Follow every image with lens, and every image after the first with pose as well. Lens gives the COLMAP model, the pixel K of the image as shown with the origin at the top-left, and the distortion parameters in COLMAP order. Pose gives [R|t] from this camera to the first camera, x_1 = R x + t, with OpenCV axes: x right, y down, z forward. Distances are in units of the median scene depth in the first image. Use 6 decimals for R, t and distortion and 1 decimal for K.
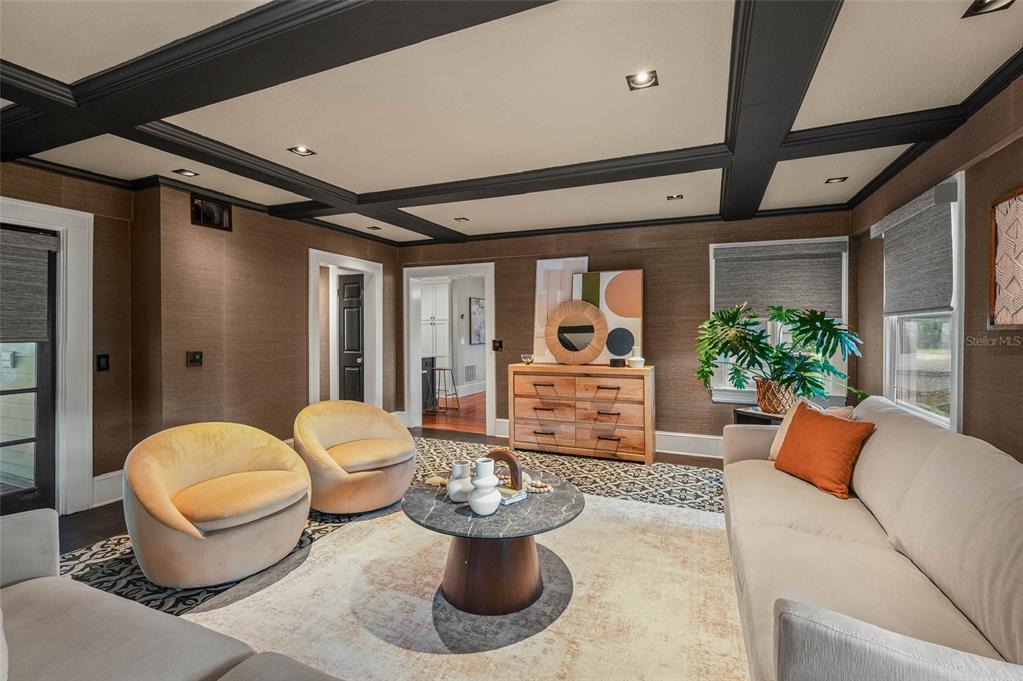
lens RADIAL K [[453.9, 0, 511.5], [0, 453.9, 340.5], [0, 0, 1]] dist [-0.001407, -0.000145]
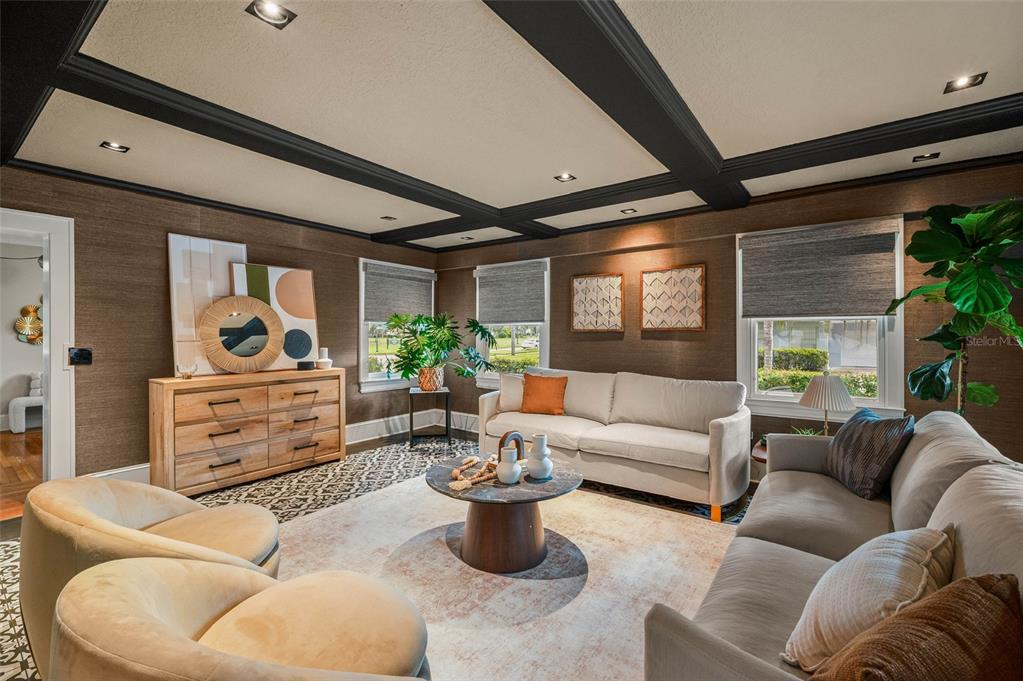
lens RADIAL K [[443.4, 0, 511.5], [0, 443.4, 340.5], [0, 0, 1]] dist [-0.000638, 0.000032]
pose [[0.235807, -0.016405, 0.971661, -0.566642], [0.022249, 0.999687, 0.011479, -0.005088], [-0.971545, 0.018911, 0.236098, 0.354195]]
